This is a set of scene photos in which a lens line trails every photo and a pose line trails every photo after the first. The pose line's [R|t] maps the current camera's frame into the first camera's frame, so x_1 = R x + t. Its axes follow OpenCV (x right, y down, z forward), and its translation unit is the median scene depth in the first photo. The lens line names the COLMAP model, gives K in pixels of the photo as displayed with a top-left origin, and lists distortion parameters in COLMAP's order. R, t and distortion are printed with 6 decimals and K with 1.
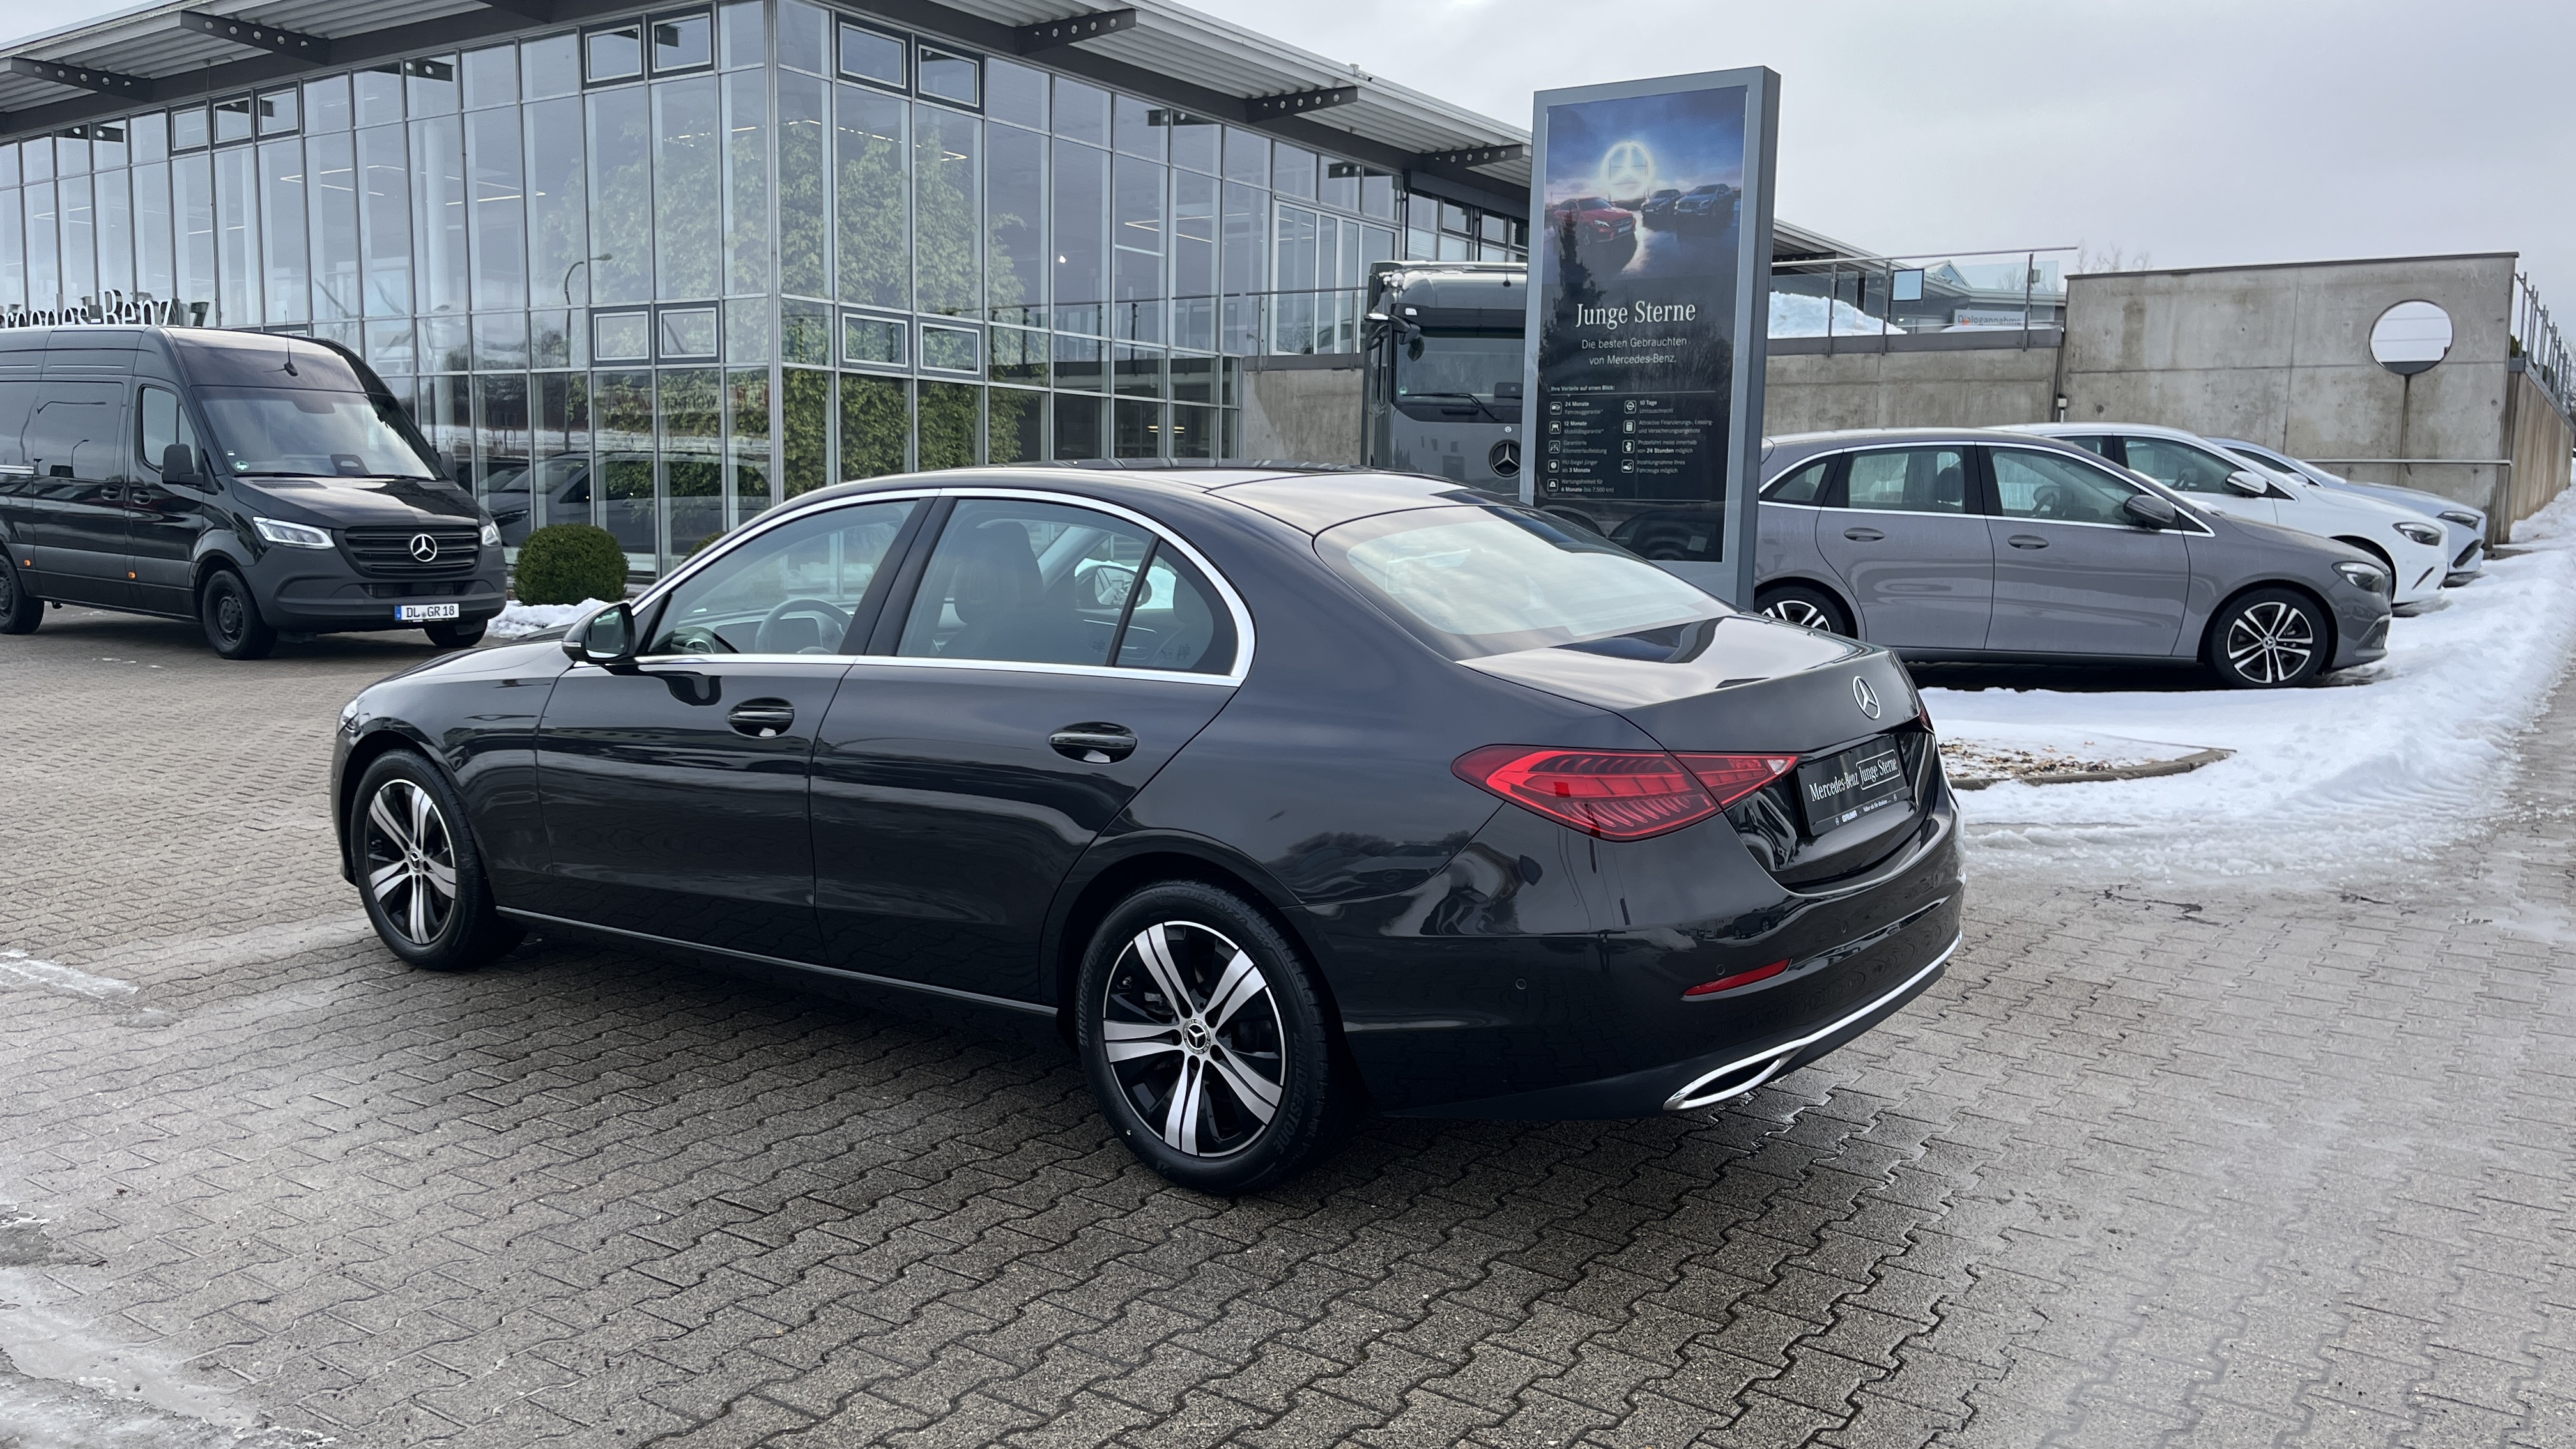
lens RADIAL K [[1972.8, 0, 1299.9], [0, 1972.8, 726.1], [0, 0, 1]] dist [0.094511, -0.138061]
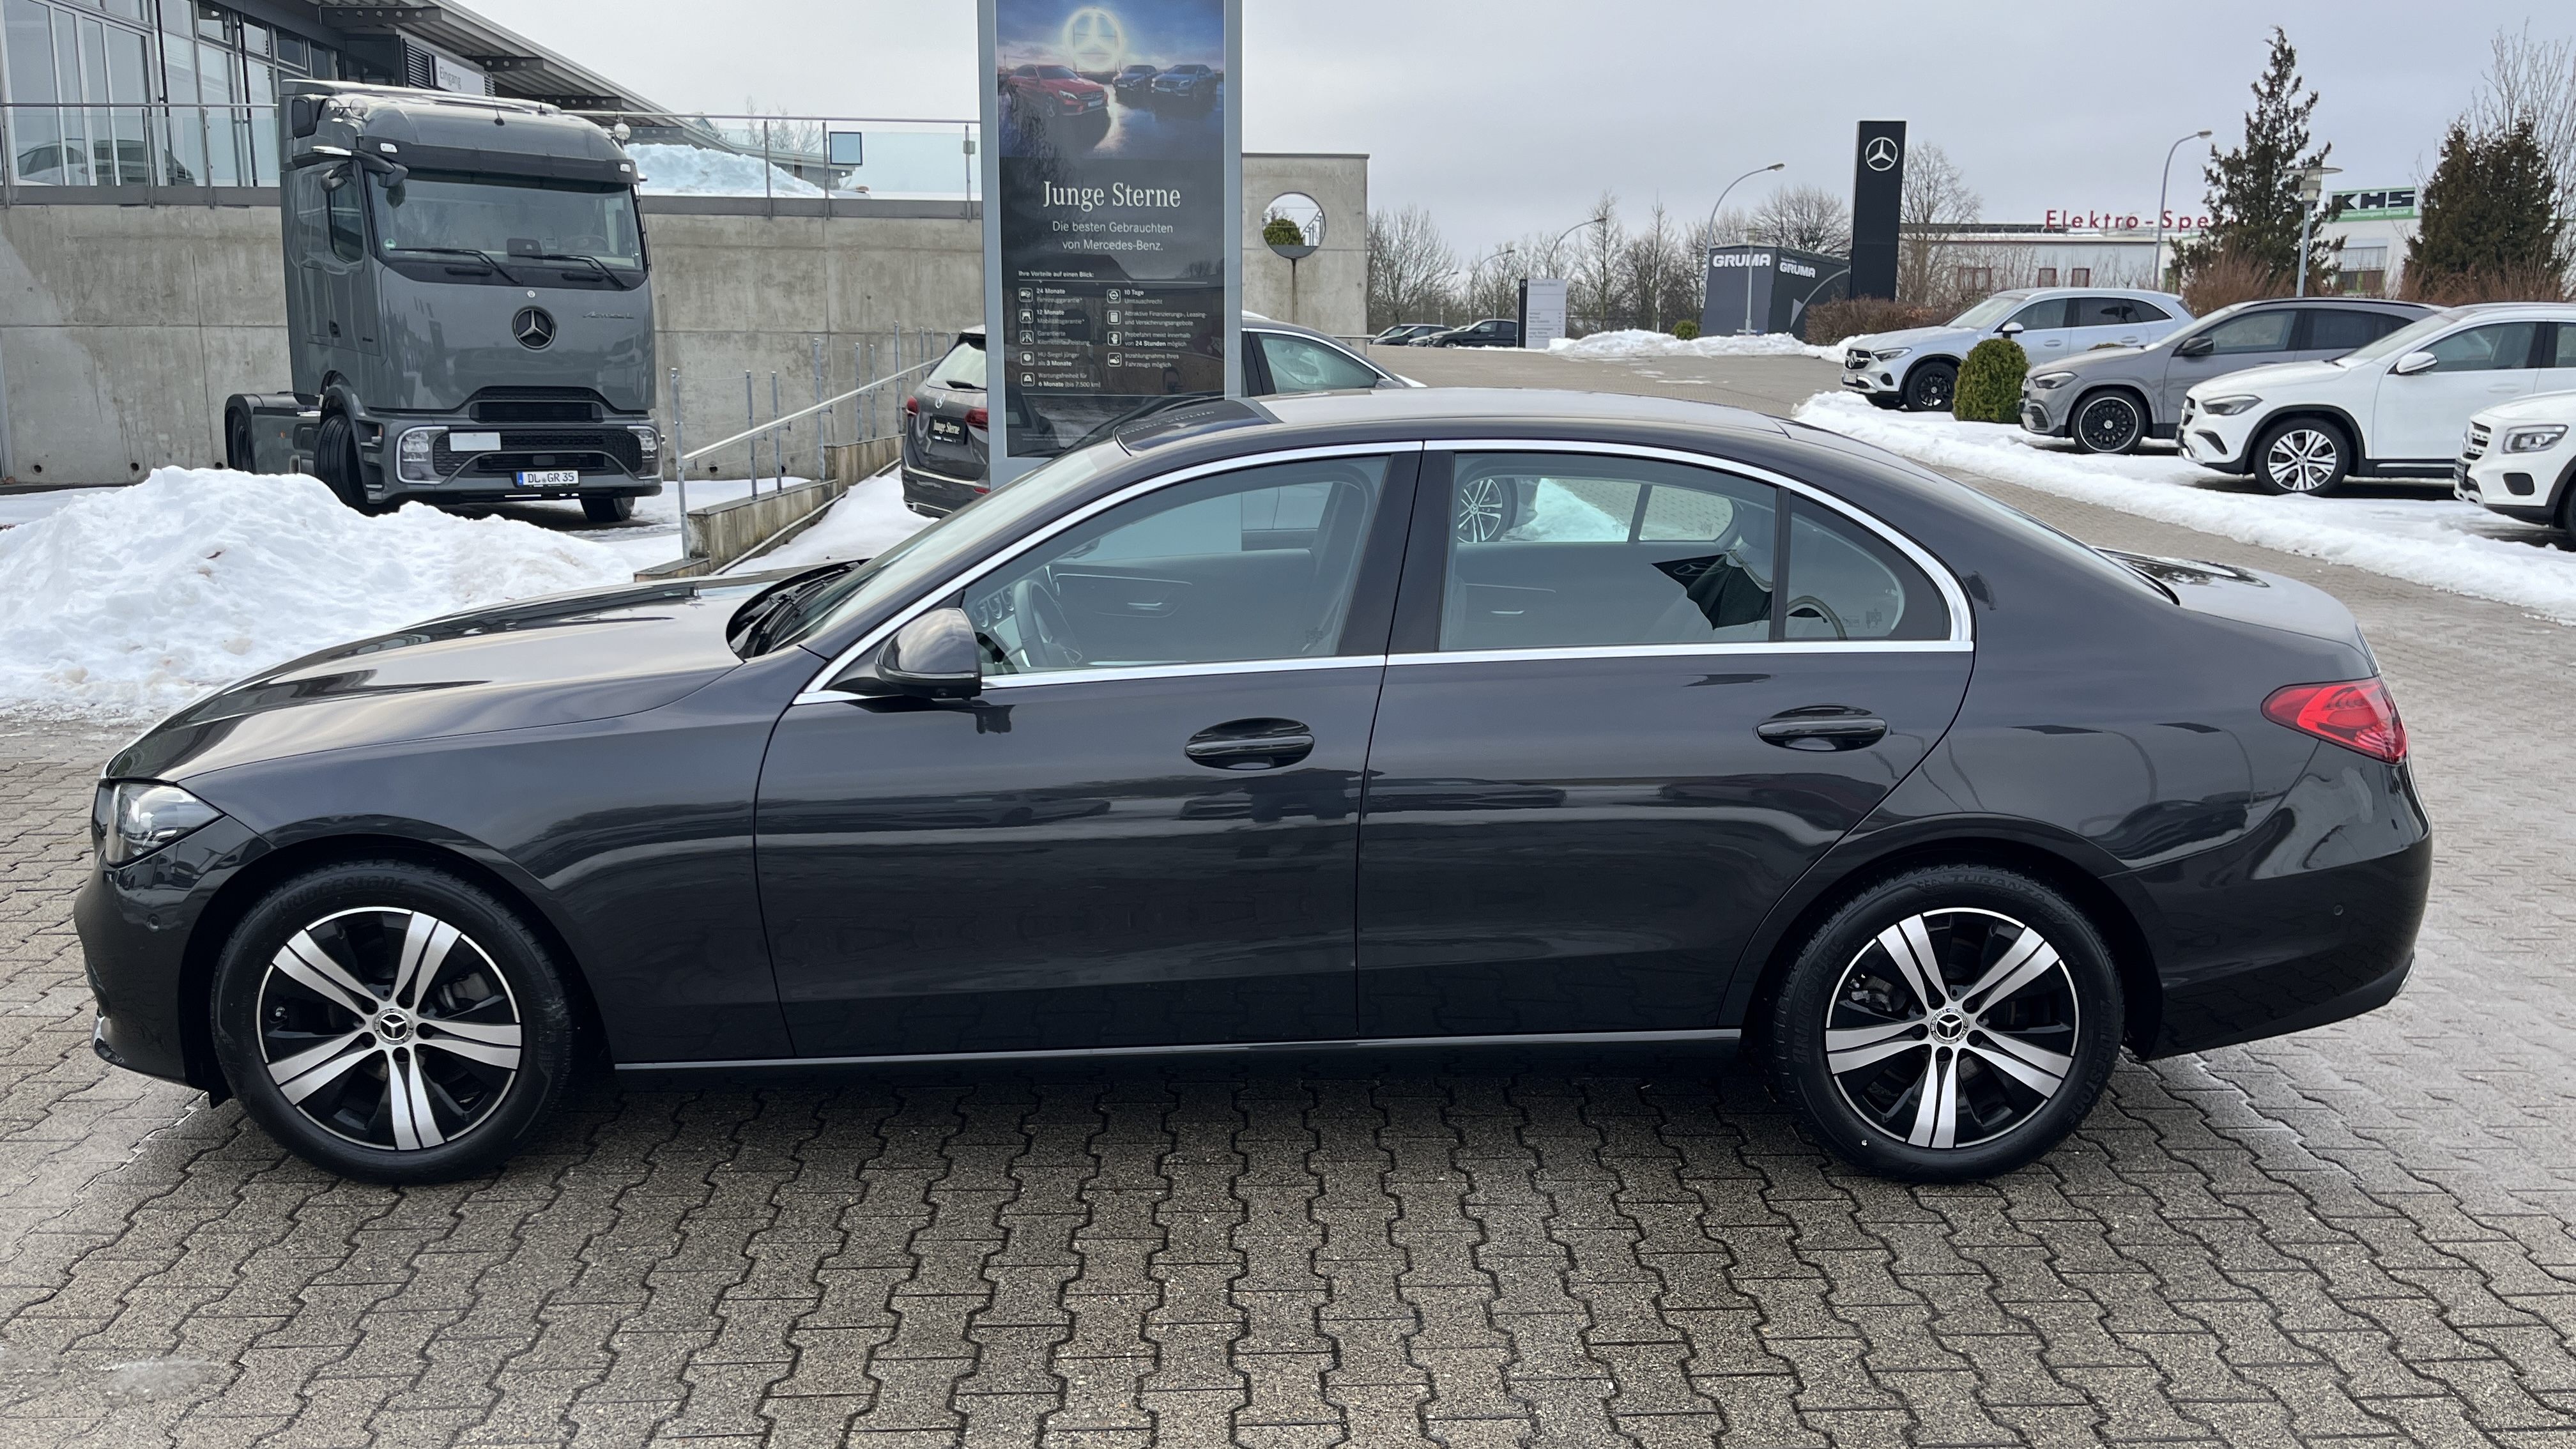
lens RADIAL K [[1968.0, 0, 1320.4], [0, 1968.0, 737.0], [0, 0, 1]] dist [0.071584, -0.086144]
pose [[0.787232, -0.124089, 0.604043, -0.580972], [0.077034, 0.991660, 0.103322, -0.069212], [-0.611827, -0.034806, 0.790226, 0.305110]]
